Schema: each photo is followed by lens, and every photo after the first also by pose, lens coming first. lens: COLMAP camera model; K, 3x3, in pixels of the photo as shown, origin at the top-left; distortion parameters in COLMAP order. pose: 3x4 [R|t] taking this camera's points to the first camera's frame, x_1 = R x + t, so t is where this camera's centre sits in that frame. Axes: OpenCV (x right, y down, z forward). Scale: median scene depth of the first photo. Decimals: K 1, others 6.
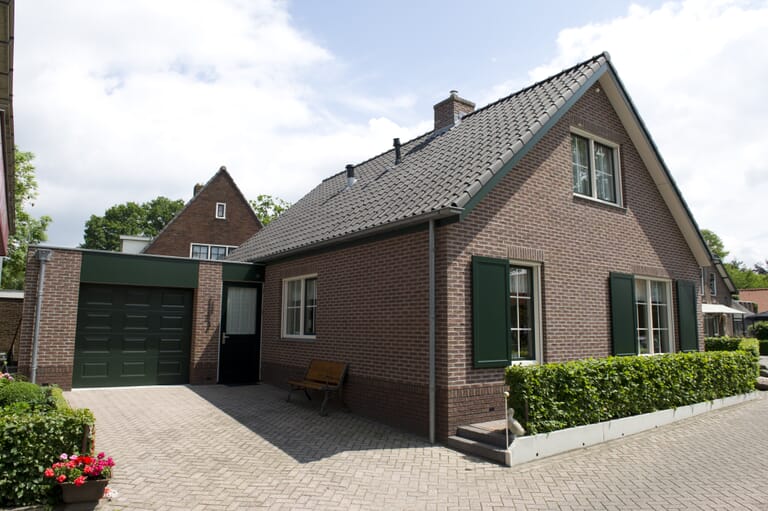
lens RADIAL K [[527.4, 0, 384.0], [0, 527.4, 255.5], [0, 0, 1]] dist [-0.055139, -0.000377]
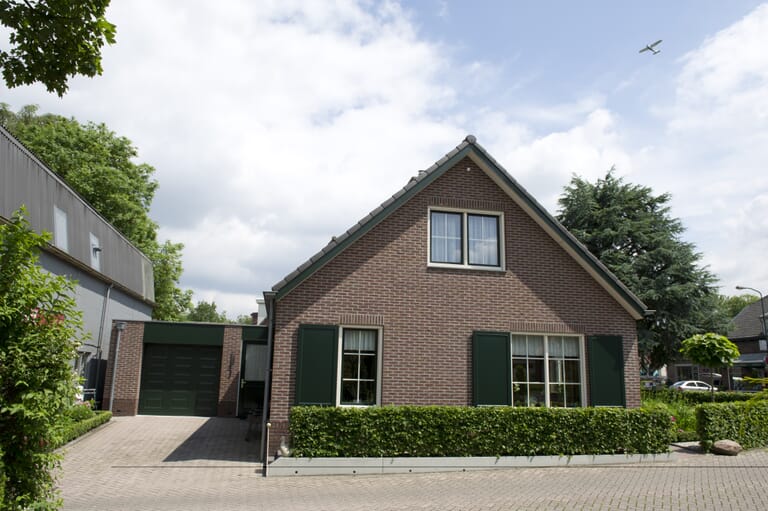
lens RADIAL K [[543.1, 0, 384.0], [0, 543.1, 255.5], [0, 0, 1]] dist [-0.047082, -0.009619]
pose [[0.909709, -0.075196, -0.408382, 0.747350], [0.040706, 0.994879, -0.092513, -0.029150], [0.413247, 0.067536, 0.908111, -0.150065]]
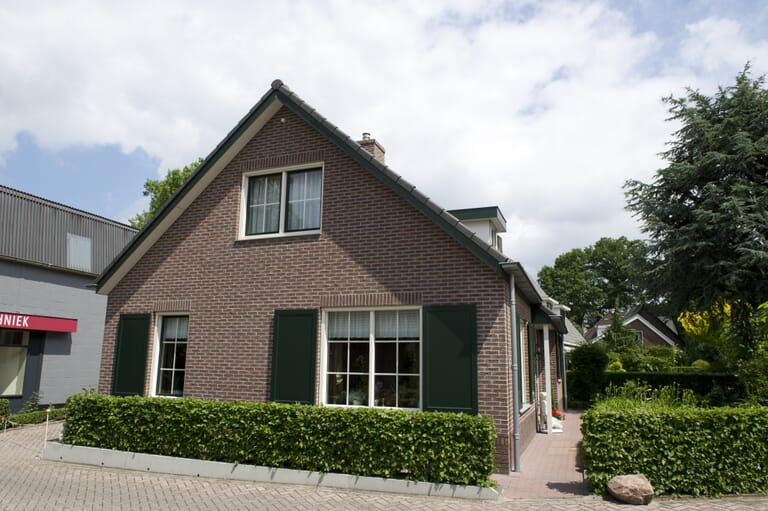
lens RADIAL K [[527.4, 0, 384.0], [0, 527.4, 255.5], [0, 0, 1]] dist [-0.055139, -0.000377]
pose [[0.555045, -0.169562, -0.814355, 1.322205], [0.108315, 0.985401, -0.131352, 0.079872], [0.824738, -0.015301, 0.565307, 0.630690]]
